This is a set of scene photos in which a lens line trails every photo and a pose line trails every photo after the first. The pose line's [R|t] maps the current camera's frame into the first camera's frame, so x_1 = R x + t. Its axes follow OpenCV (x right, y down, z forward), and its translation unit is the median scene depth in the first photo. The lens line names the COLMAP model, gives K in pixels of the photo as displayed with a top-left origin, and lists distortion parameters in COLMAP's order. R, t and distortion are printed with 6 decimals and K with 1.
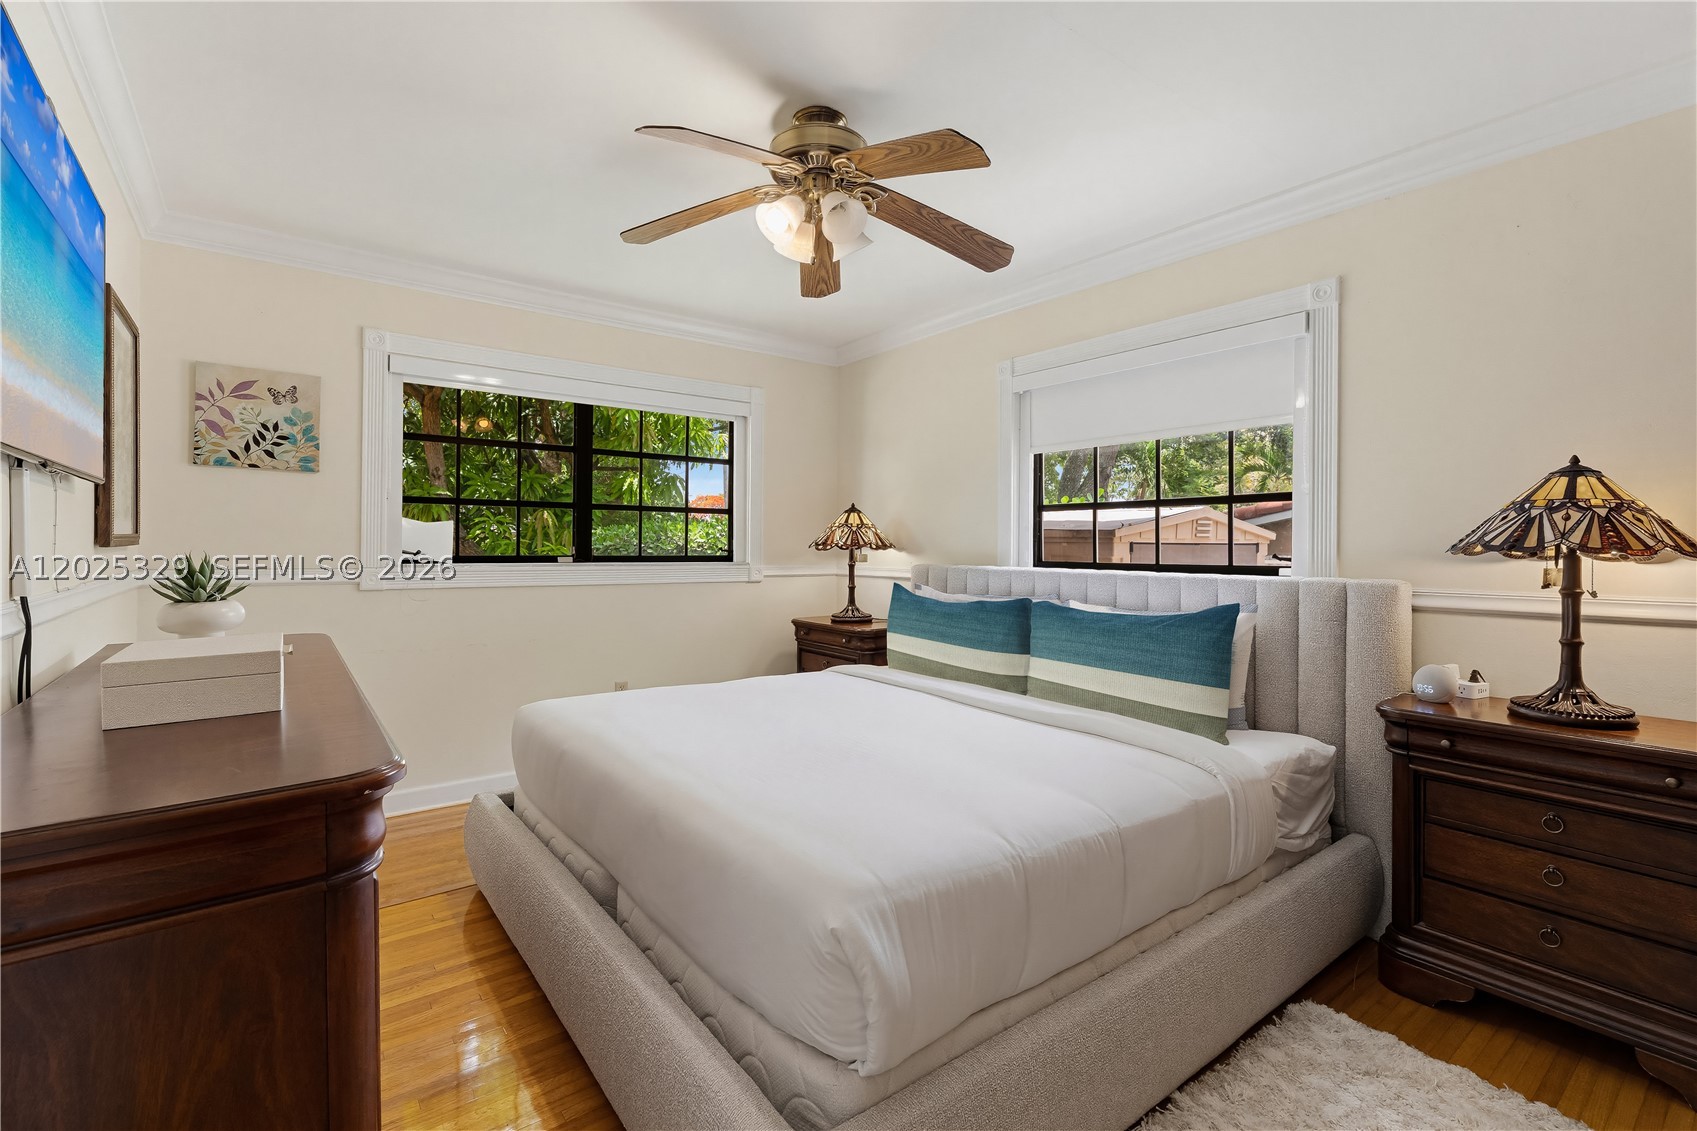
lens RADIAL K [[754.6, 0, 846.7], [0, 754.6, 563.7], [0, 0, 1]] dist [0.002274, -0.001578]
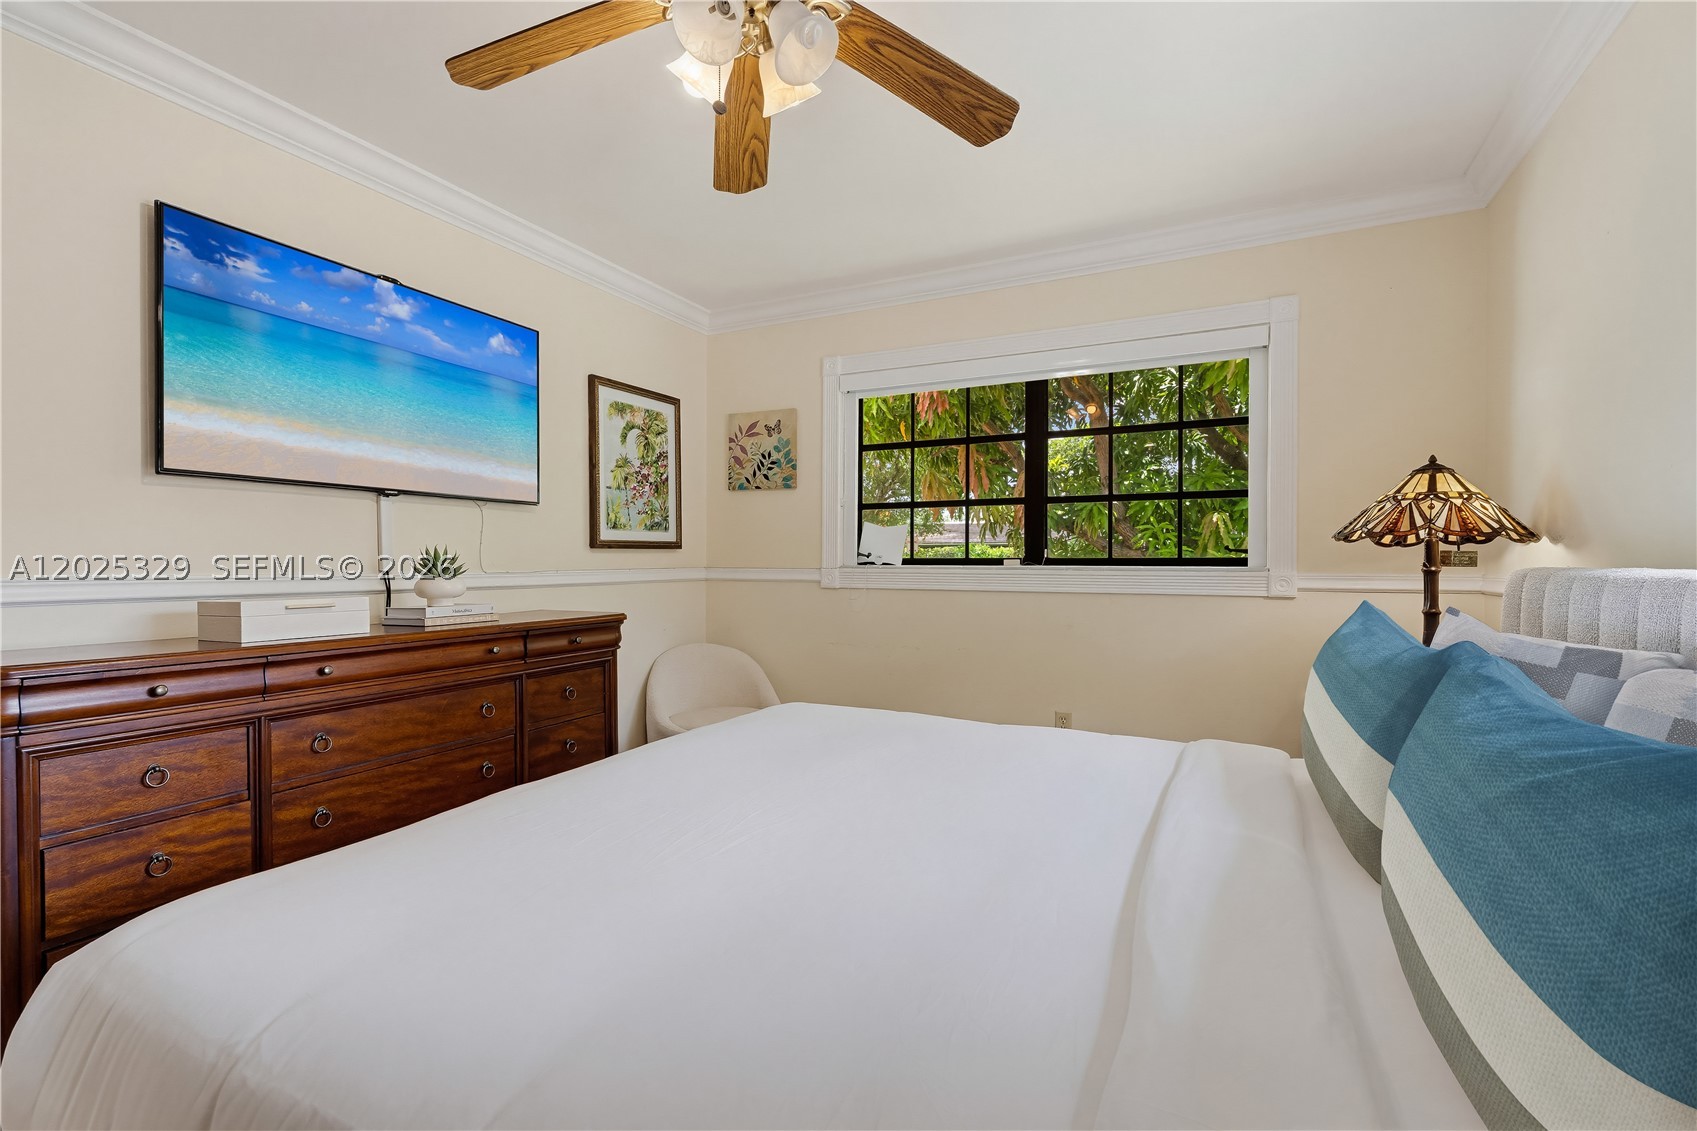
lens RADIAL K [[754.6, 0, 853.0], [0, 754.6, 571.0], [0, 0, 1]] dist [0.002274, -0.001578]
pose [[0.444754, 0.004061, -0.895643, 0.429511], [-0.016194, 0.999863, -0.003509, 0.013795], [0.895506, 0.016065, 0.444759, 0.568622]]
